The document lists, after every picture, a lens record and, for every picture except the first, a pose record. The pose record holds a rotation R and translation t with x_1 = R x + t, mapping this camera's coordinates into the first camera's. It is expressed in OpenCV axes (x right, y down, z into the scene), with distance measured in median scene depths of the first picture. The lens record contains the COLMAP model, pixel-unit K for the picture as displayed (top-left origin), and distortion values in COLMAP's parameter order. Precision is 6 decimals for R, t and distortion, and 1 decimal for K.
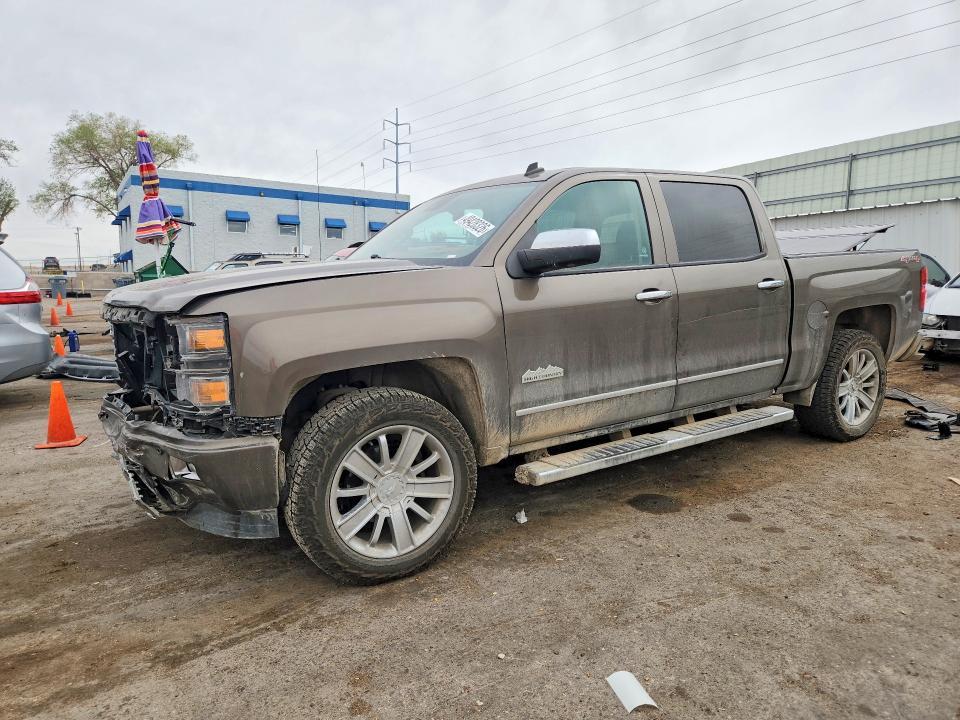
lens RADIAL K [[654.1, 0, 474.7], [0, 654.1, 356.5], [0, 0, 1]] dist [0.020915, -0.020547]
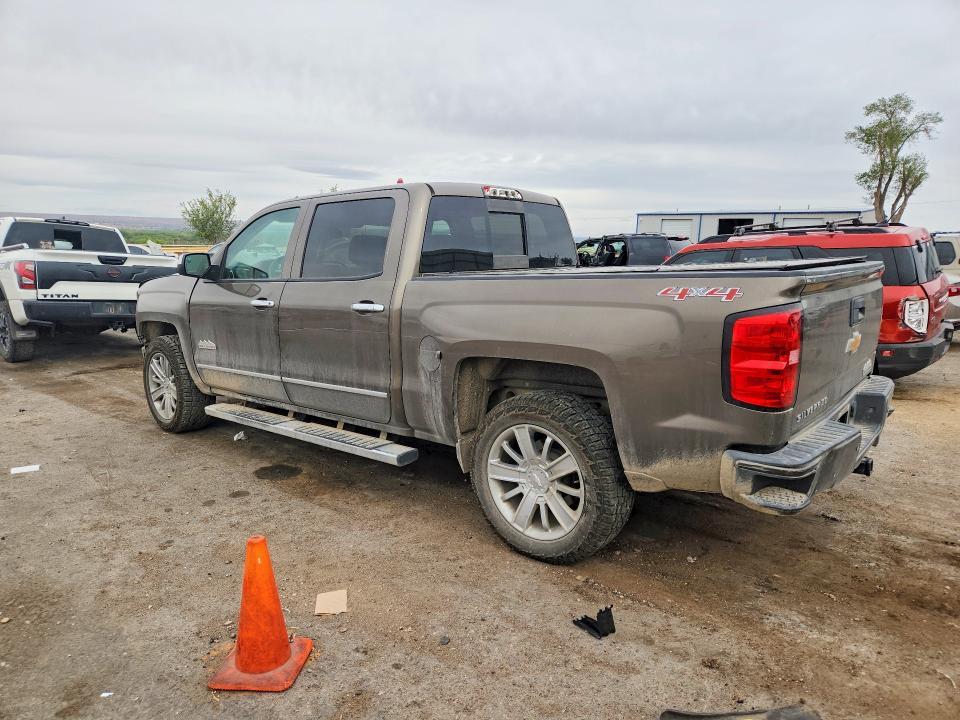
lens RADIAL K [[654.1, 0, 472.5], [0, 654.1, 364.1], [0, 0, 1]] dist [0.020915, -0.020547]
pose [[0.294010, 0.178901, -0.938910, 1.509203], [-0.127730, 0.980870, 0.146899, -0.204532], [0.947229, 0.076738, 0.311237, 0.948394]]
